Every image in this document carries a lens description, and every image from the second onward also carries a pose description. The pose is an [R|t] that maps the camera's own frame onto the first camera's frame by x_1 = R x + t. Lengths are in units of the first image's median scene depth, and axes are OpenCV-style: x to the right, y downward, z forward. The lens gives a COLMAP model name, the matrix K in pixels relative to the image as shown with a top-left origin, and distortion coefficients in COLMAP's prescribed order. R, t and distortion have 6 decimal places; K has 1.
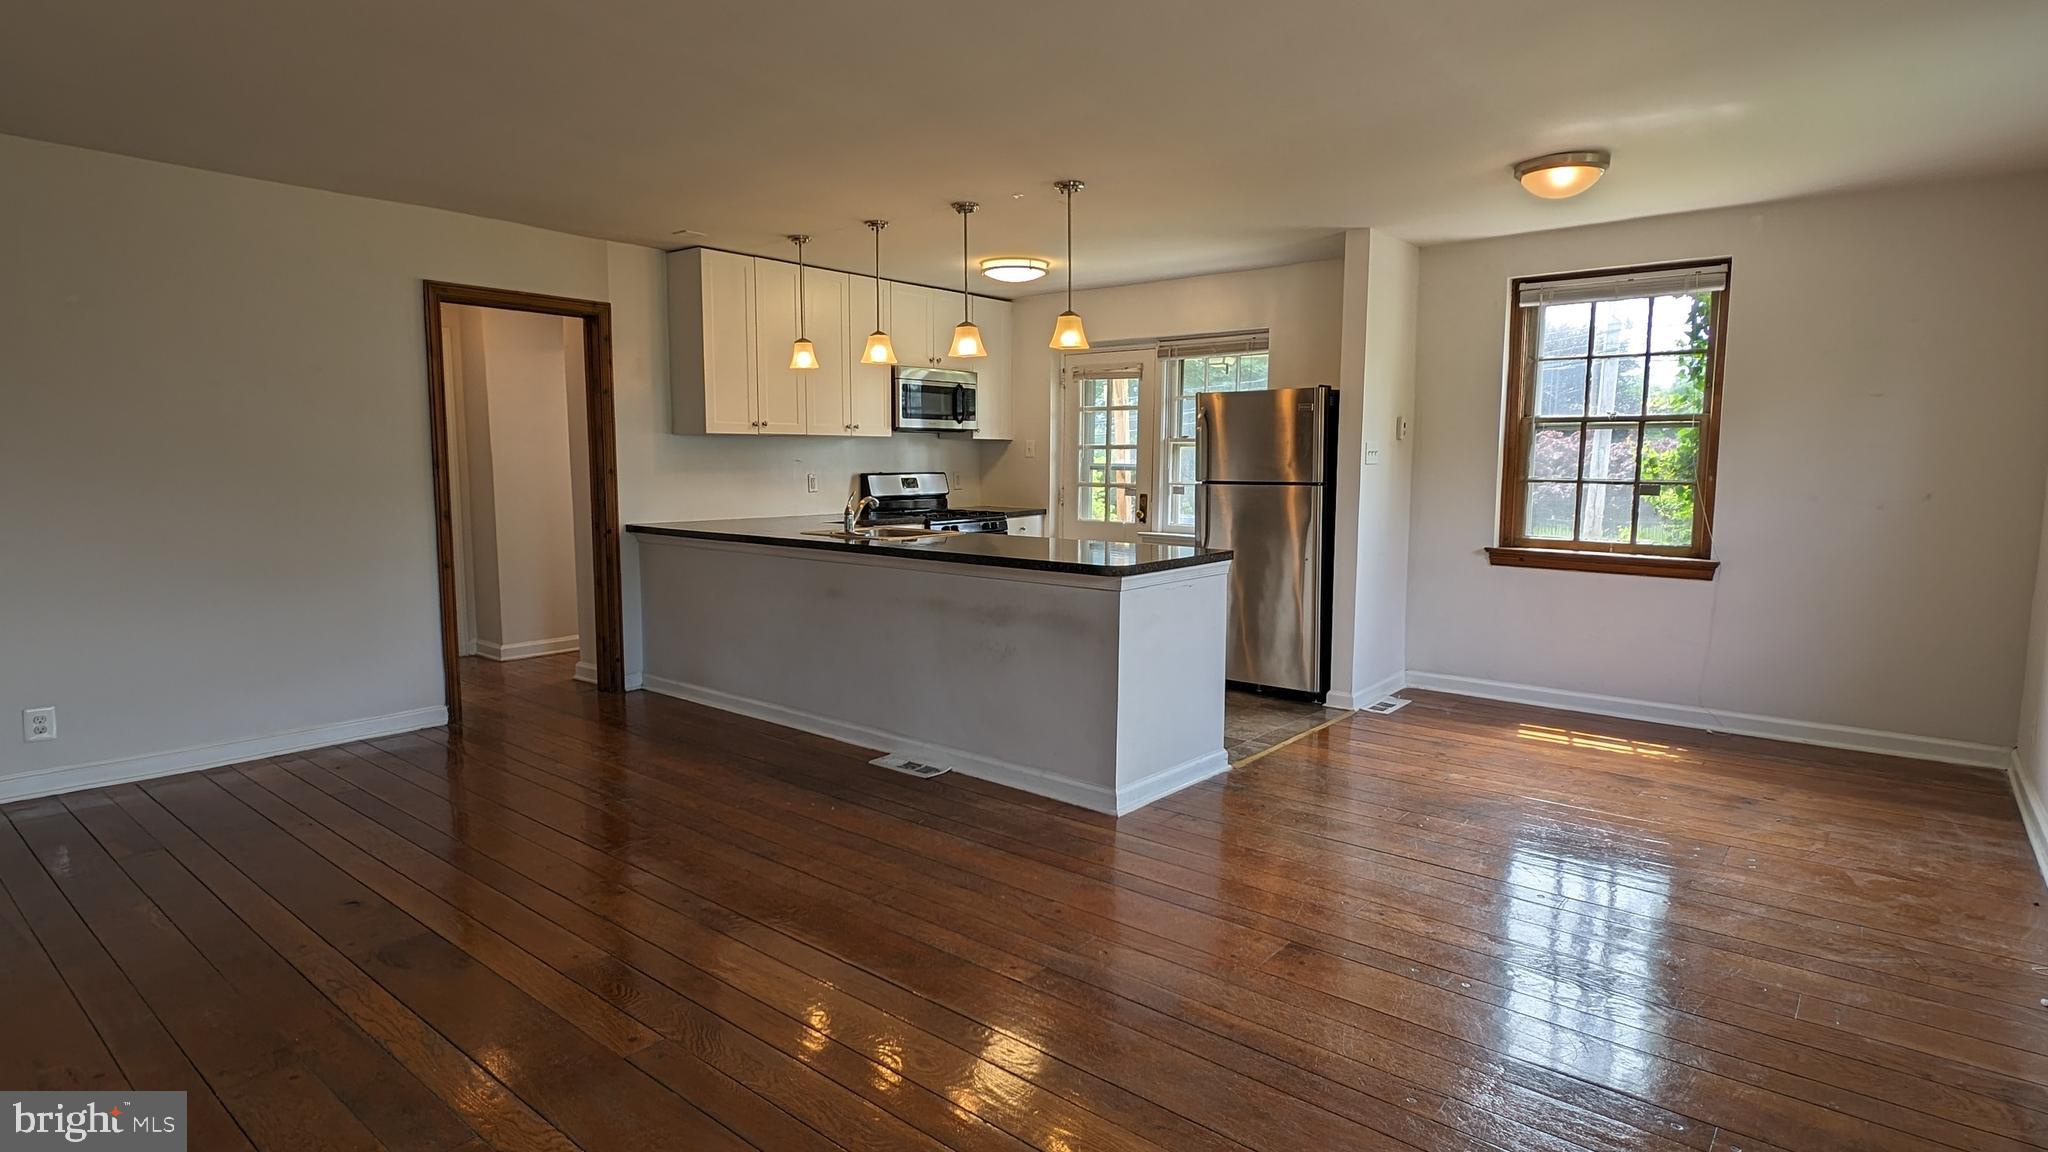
lens RADIAL K [[1042.4, 0, 1024.8], [0, 1042.4, 569.3], [0, 0, 1]] dist [0.016226, -0.006230]
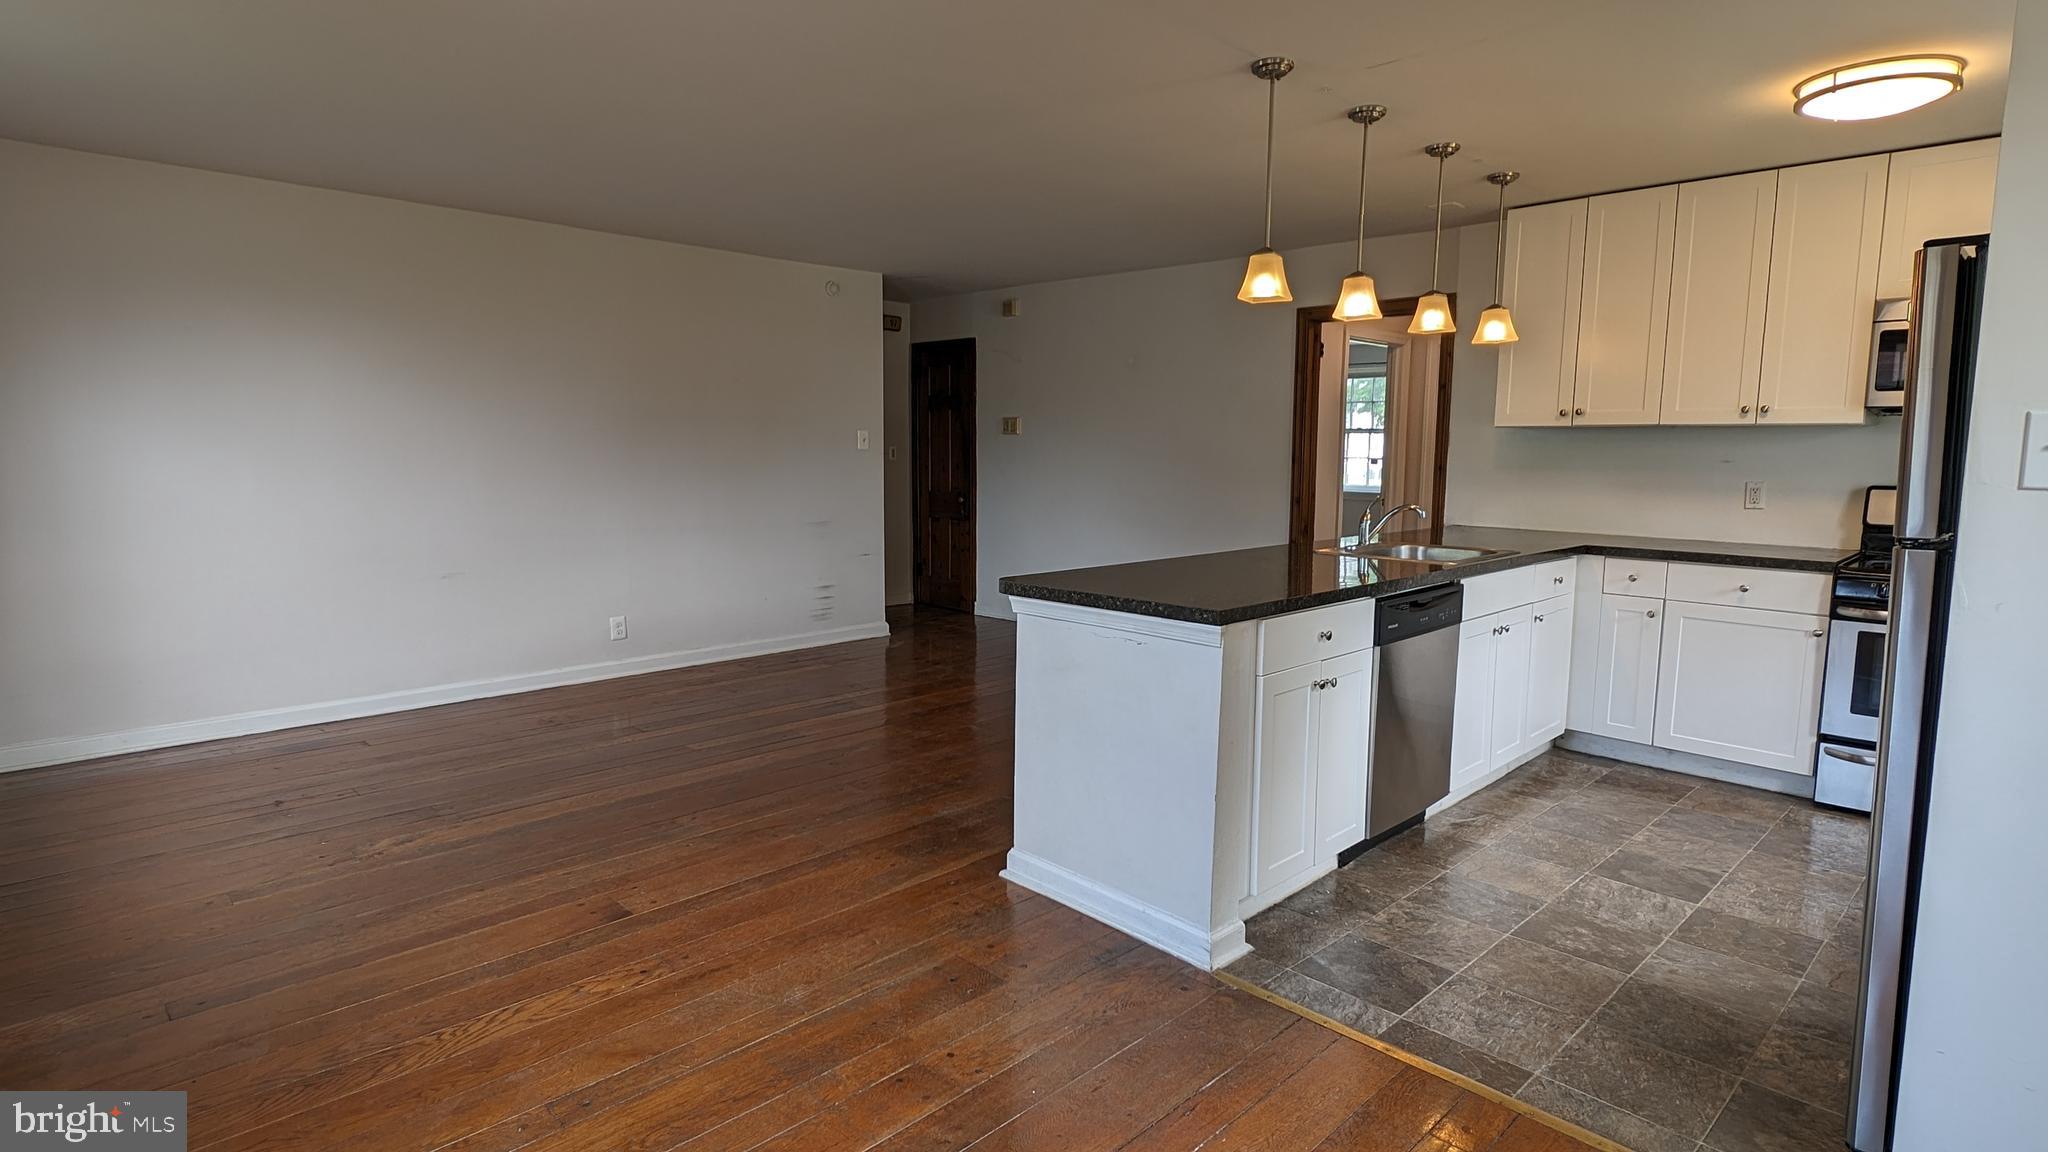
lens RADIAL K [[1042.4, 0, 1025.0], [0, 1042.4, 566.5], [0, 0, 1]] dist [0.016226, -0.006230]
pose [[-0.090209, 0.112127, -0.989591, 0.533859], [-0.119206, 0.985283, 0.122506, -0.068376], [0.988763, 0.129016, -0.075515, 0.627245]]
